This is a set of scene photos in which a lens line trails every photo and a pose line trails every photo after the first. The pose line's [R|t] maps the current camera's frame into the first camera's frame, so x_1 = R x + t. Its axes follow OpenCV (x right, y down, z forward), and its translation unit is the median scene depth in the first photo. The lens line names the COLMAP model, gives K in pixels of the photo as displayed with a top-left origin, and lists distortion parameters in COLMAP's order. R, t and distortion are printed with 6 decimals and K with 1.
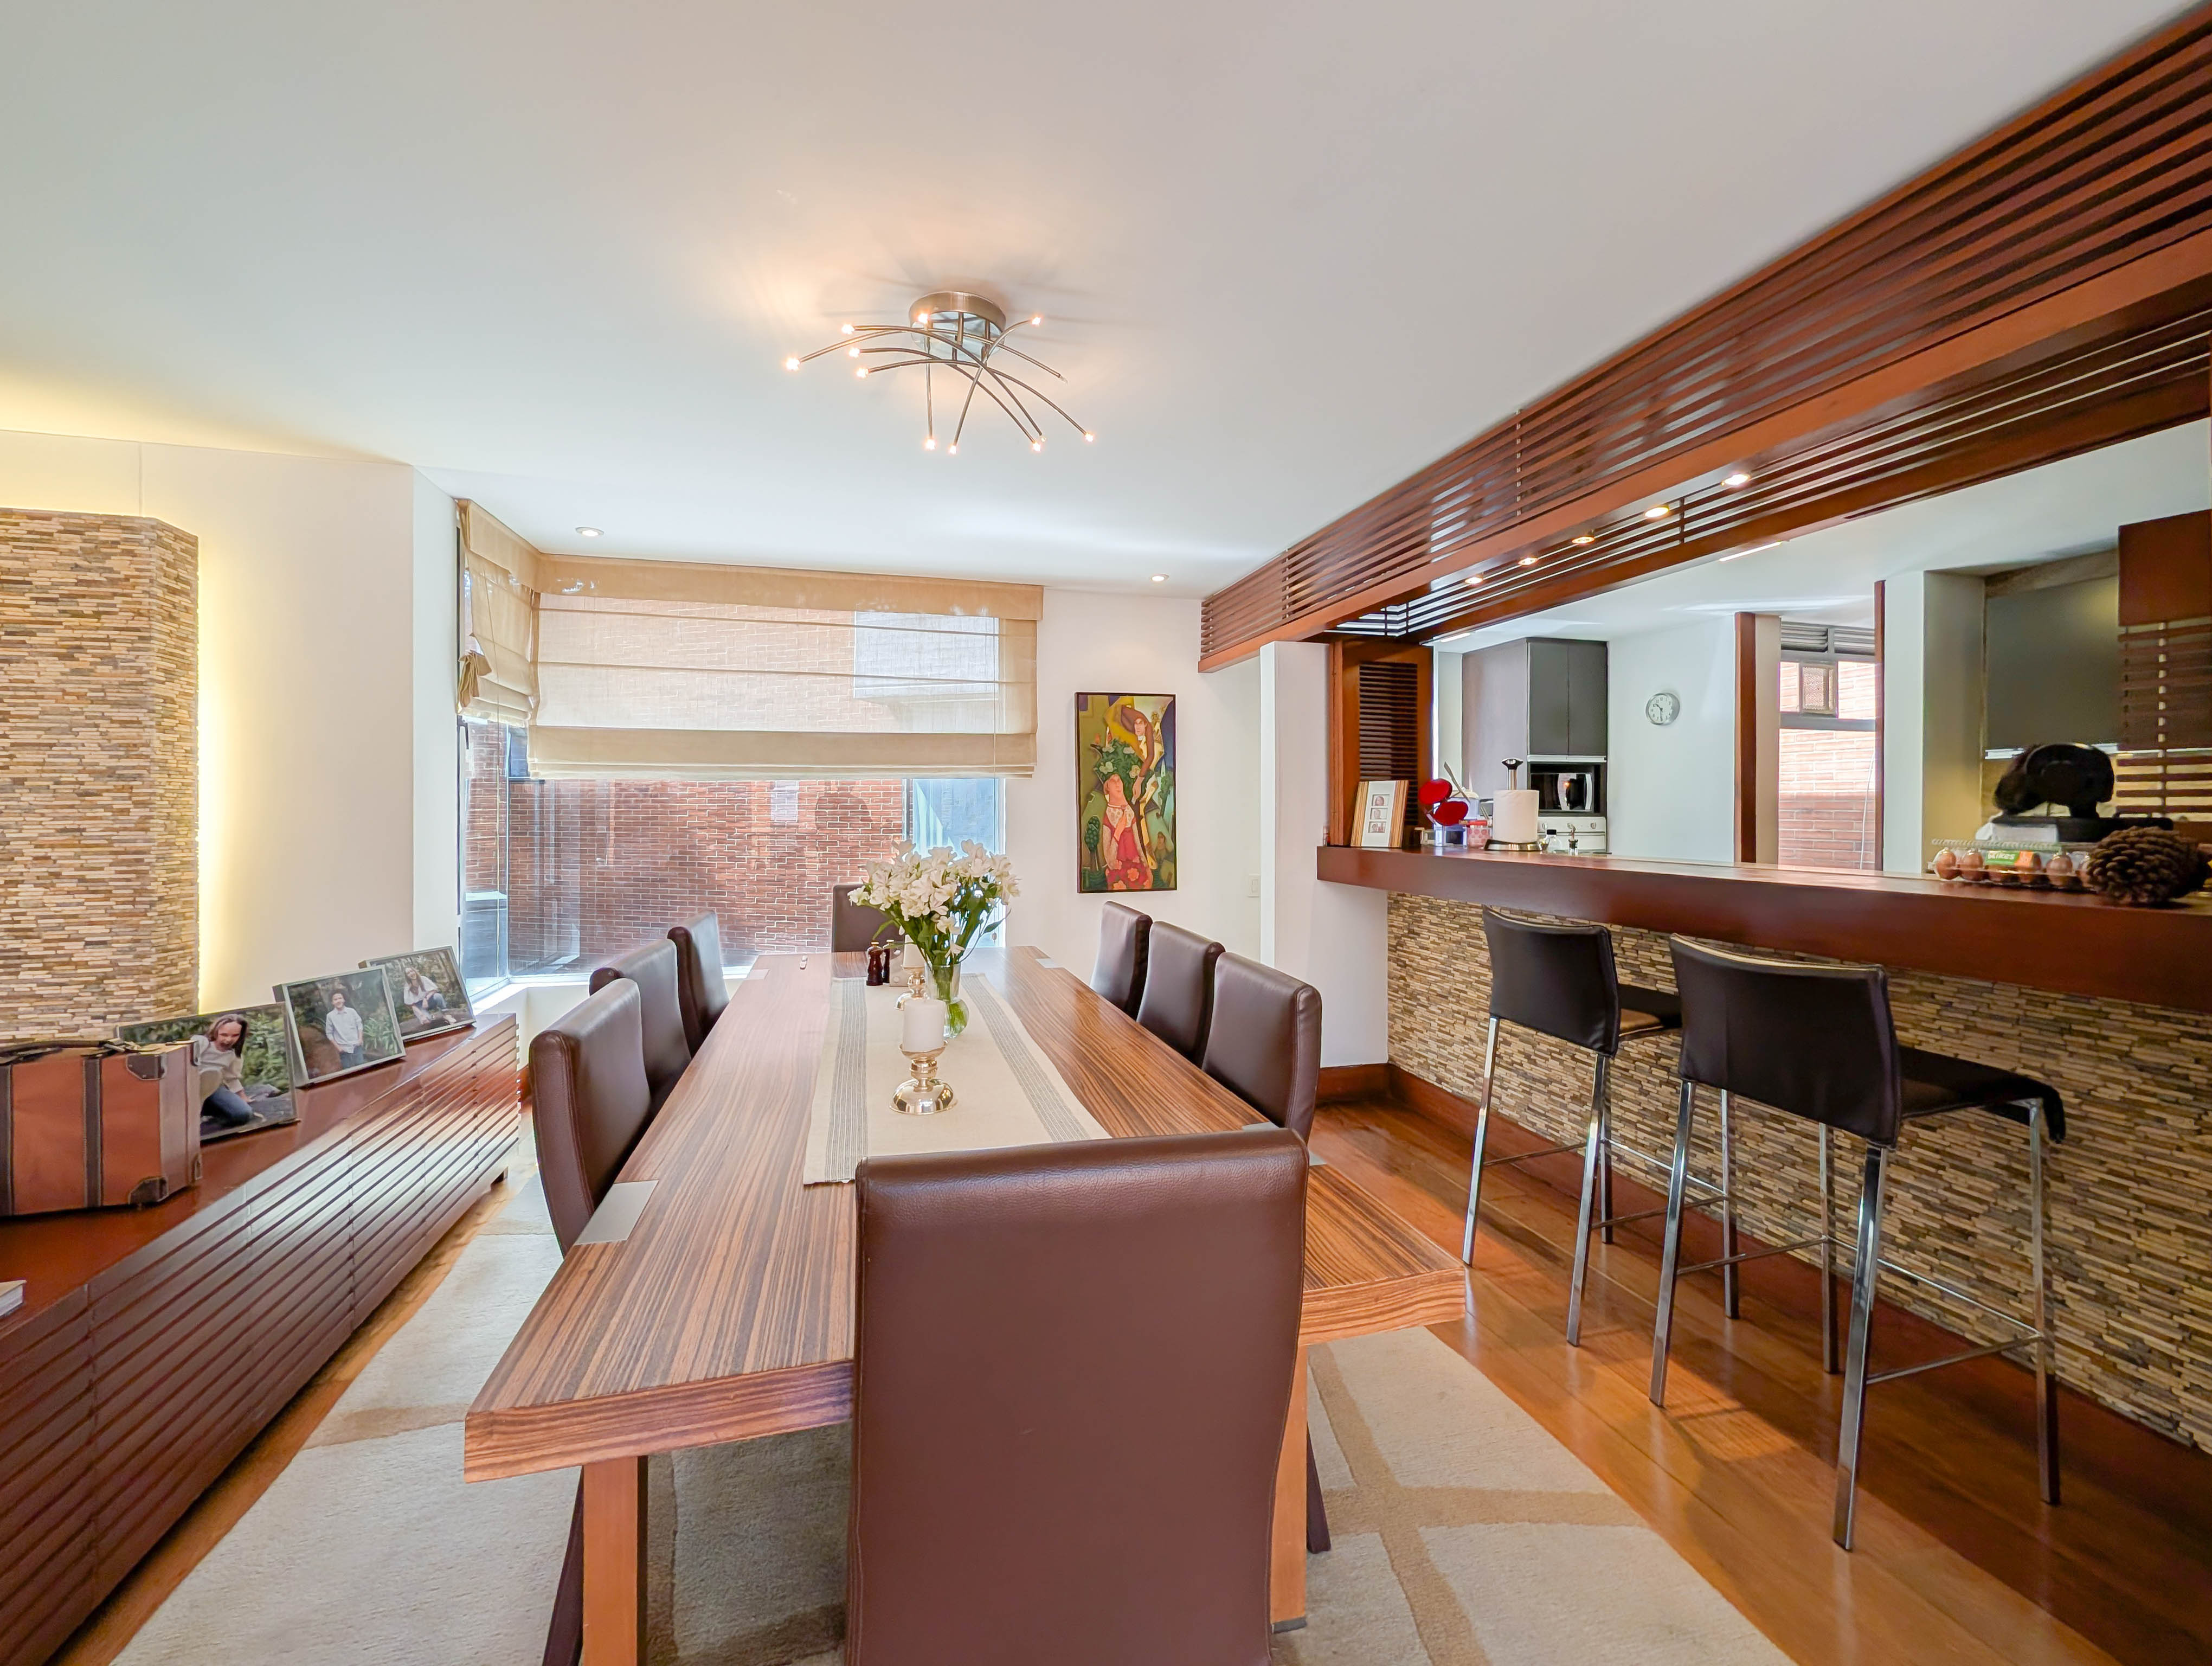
lens RADIAL K [[893.0, 0, 1115.4], [0, 893.0, 814.9], [0, 0, 1]] dist [0.000833, 0.000011]
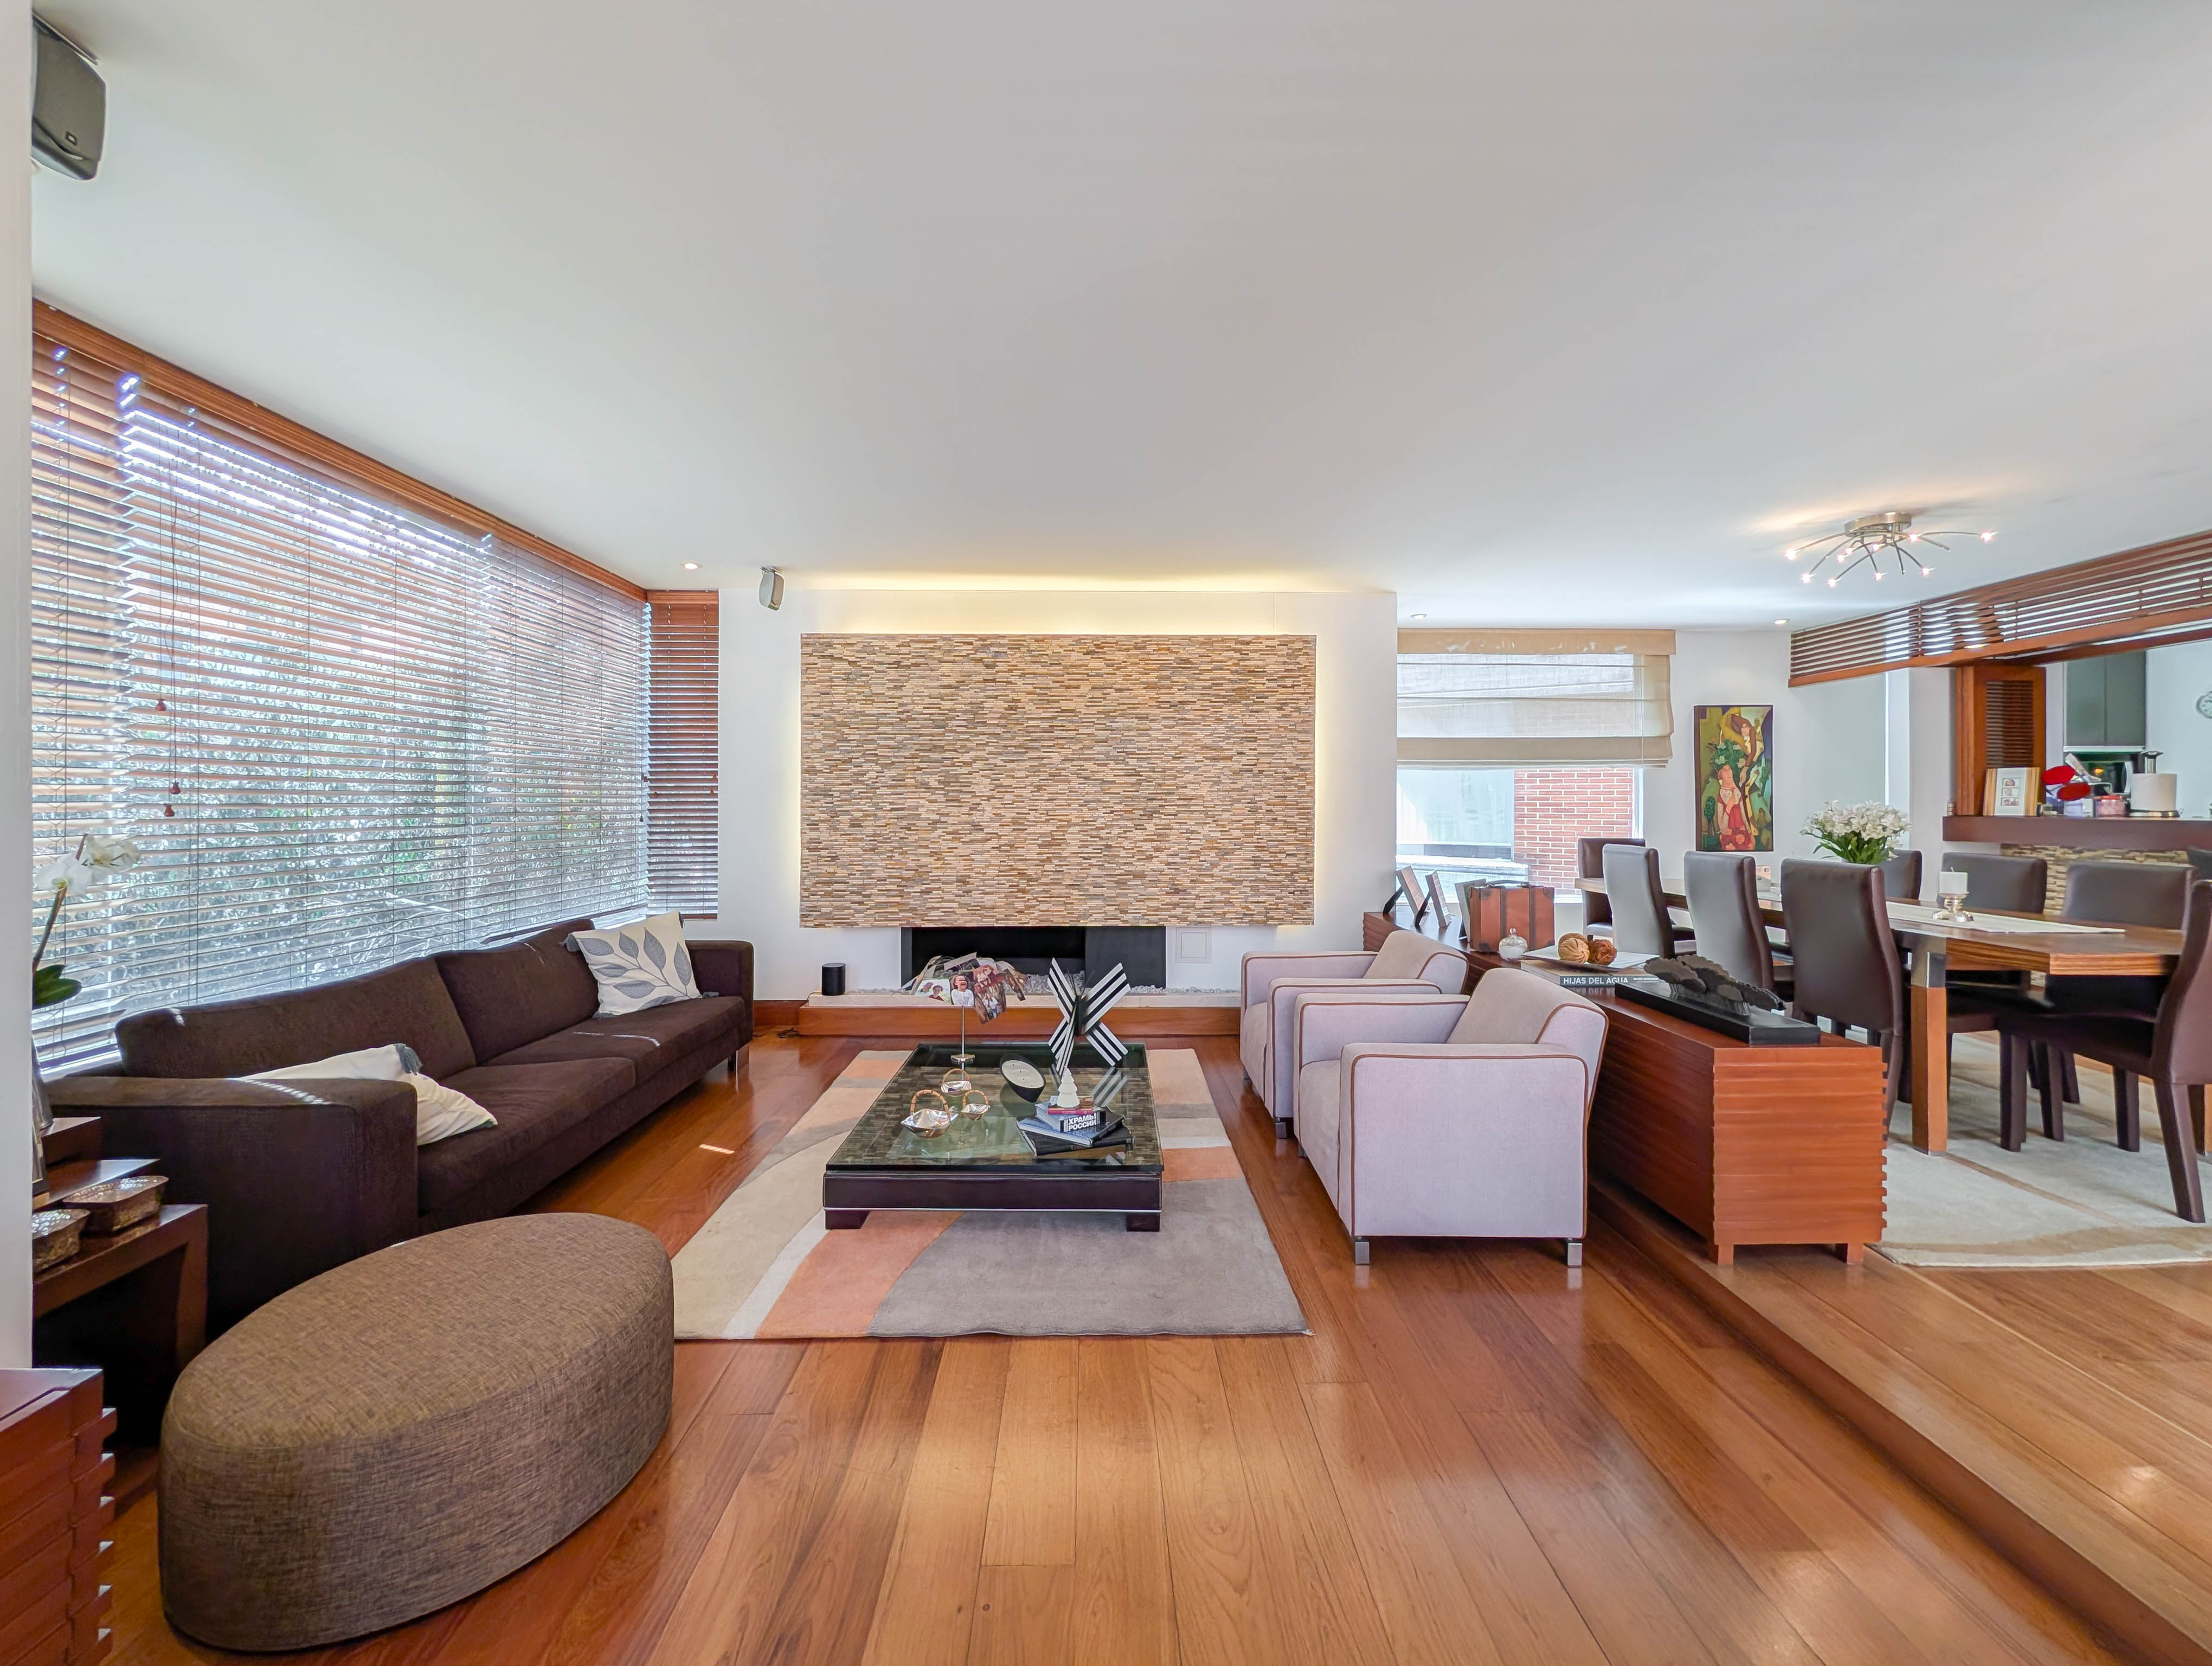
lens RADIAL K [[873.1, 0, 1100.8], [0, 873.1, 806.0], [0, 0, 1]] dist [-0.002653, -0.000318]
pose [[0.967689, 0.003329, -0.252125, -0.802207], [-0.004142, 0.999988, -0.002692, 0.033412], [0.252113, 0.003650, 0.967691, -0.717306]]
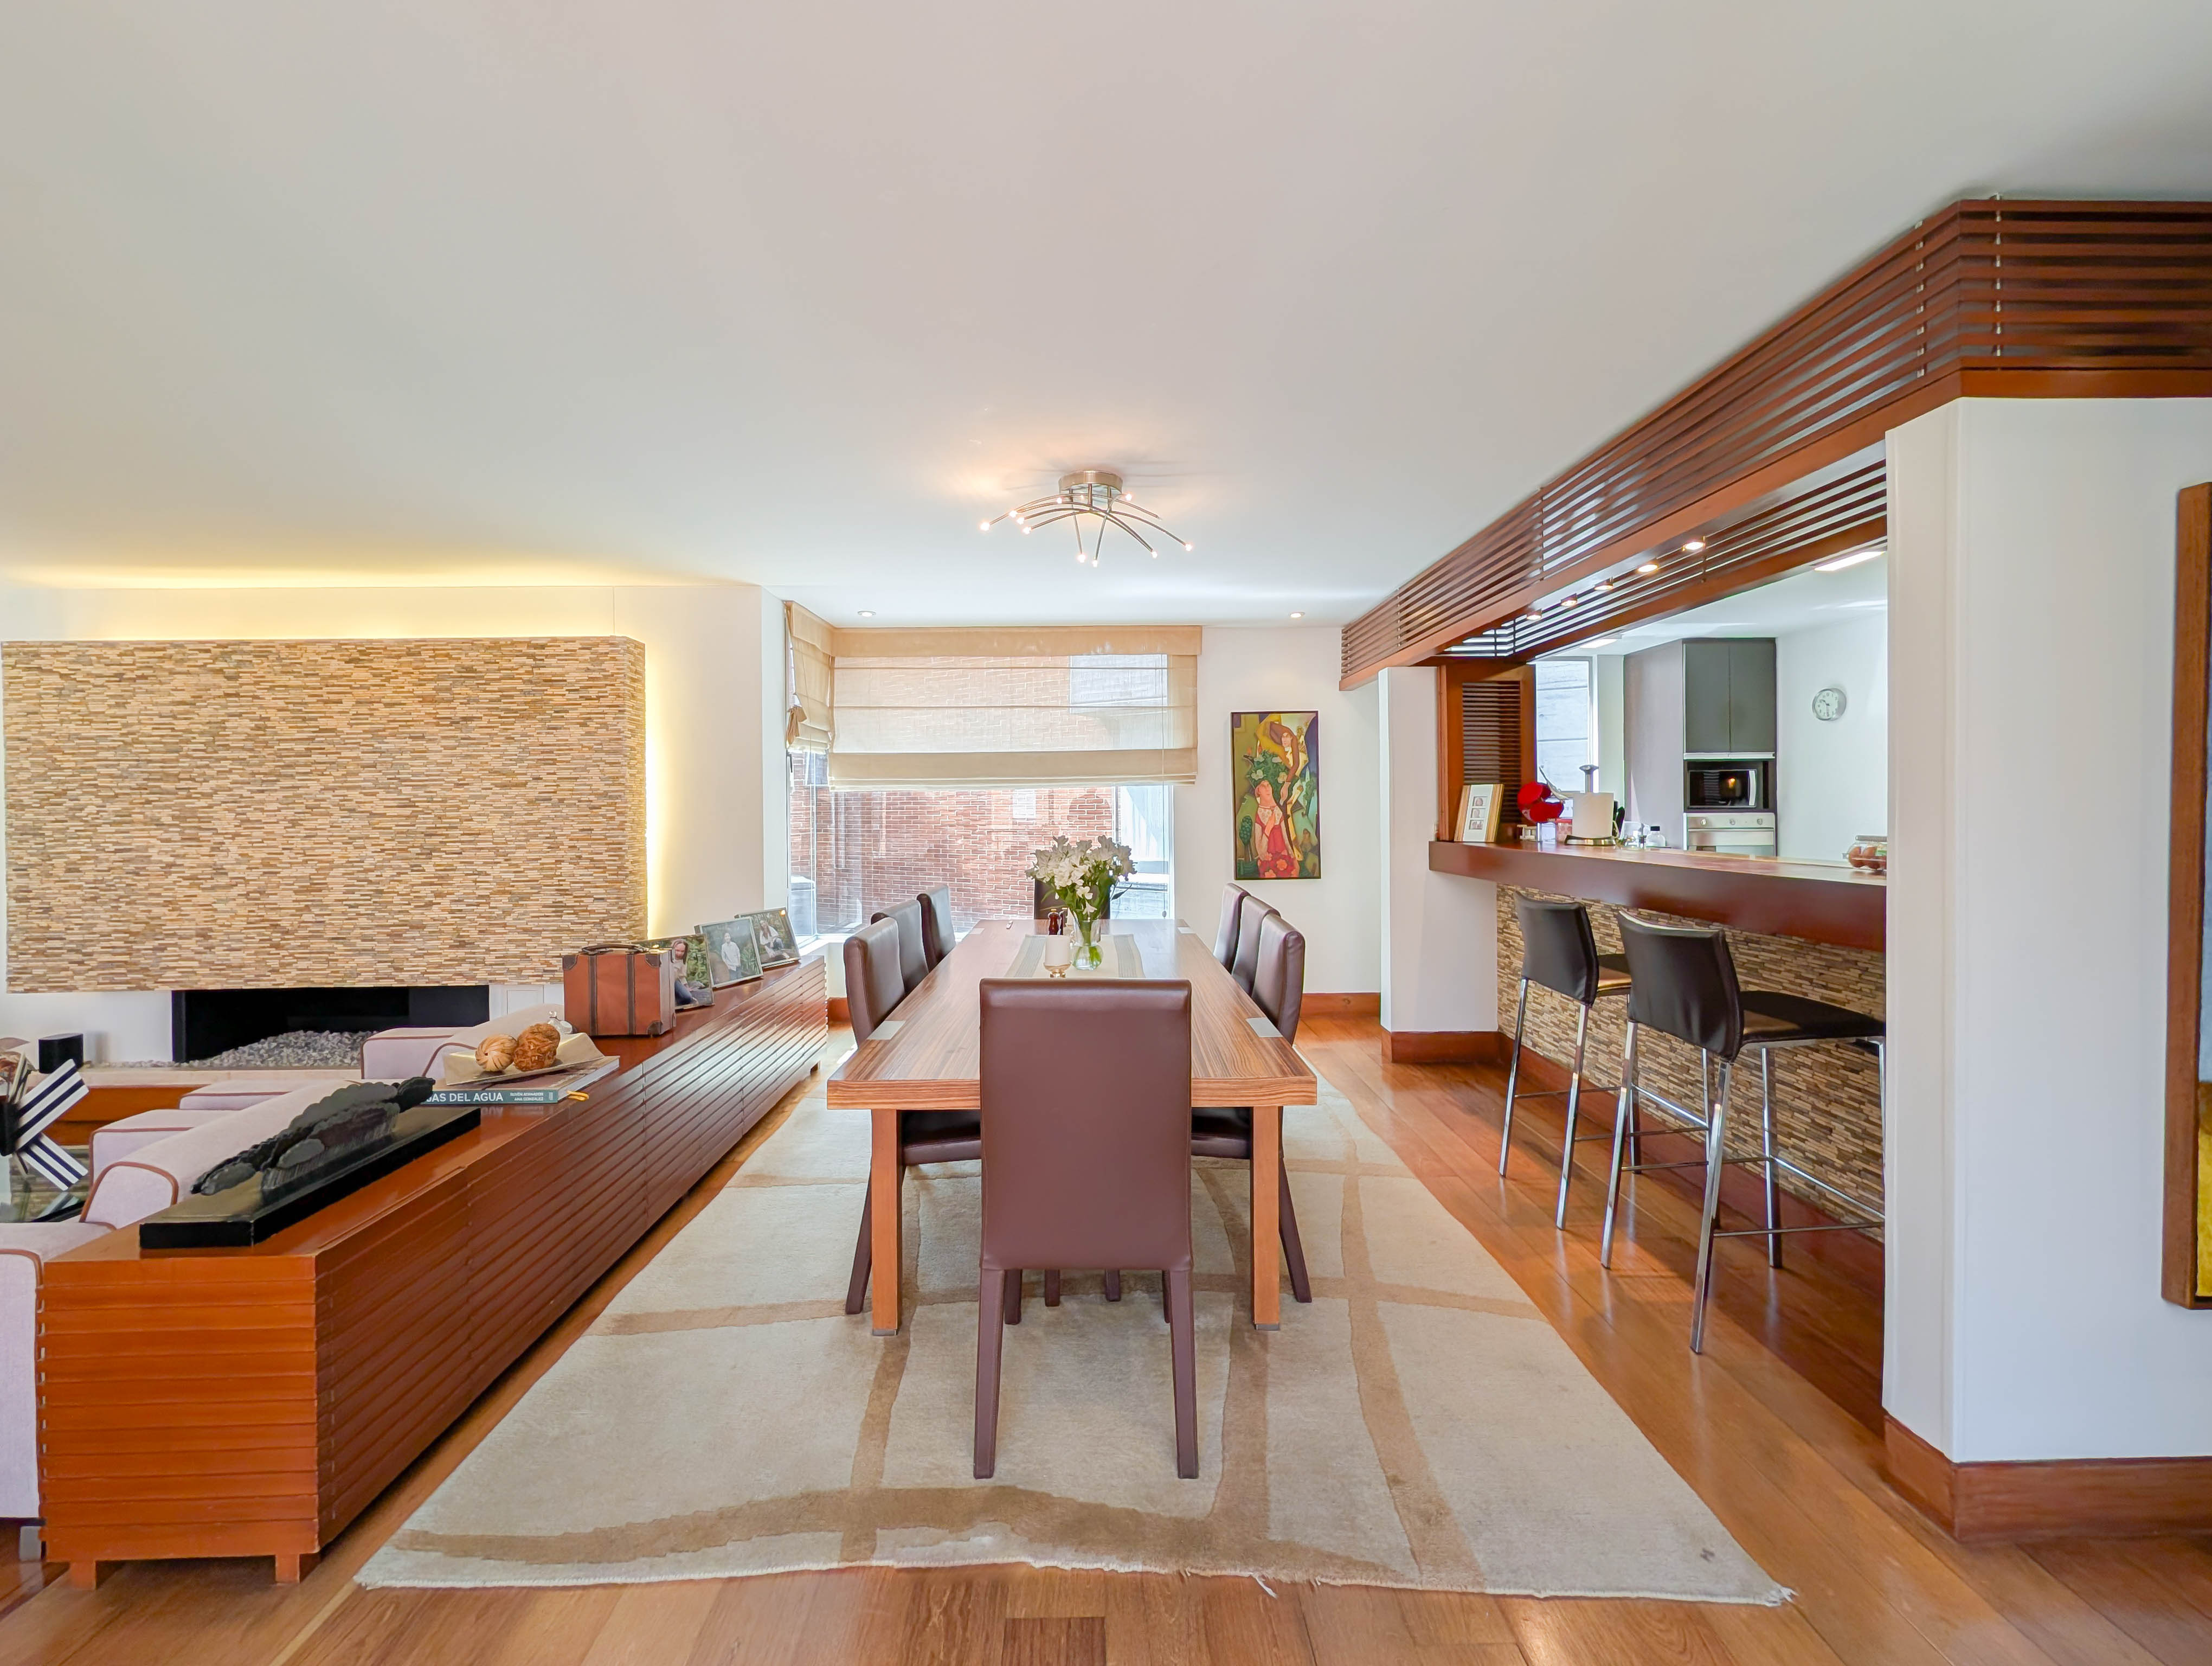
lens RADIAL K [[871.1, 0, 1116.8], [0, 871.1, 813.3], [0, 0, 1]] dist [-0.001069, -0.000089]
pose [[0.968365, -0.006503, -0.249452, 0.132411], [0.007172, 0.999973, 0.001775, -0.006913], [0.249433, -0.003508, 0.968386, -0.231056]]
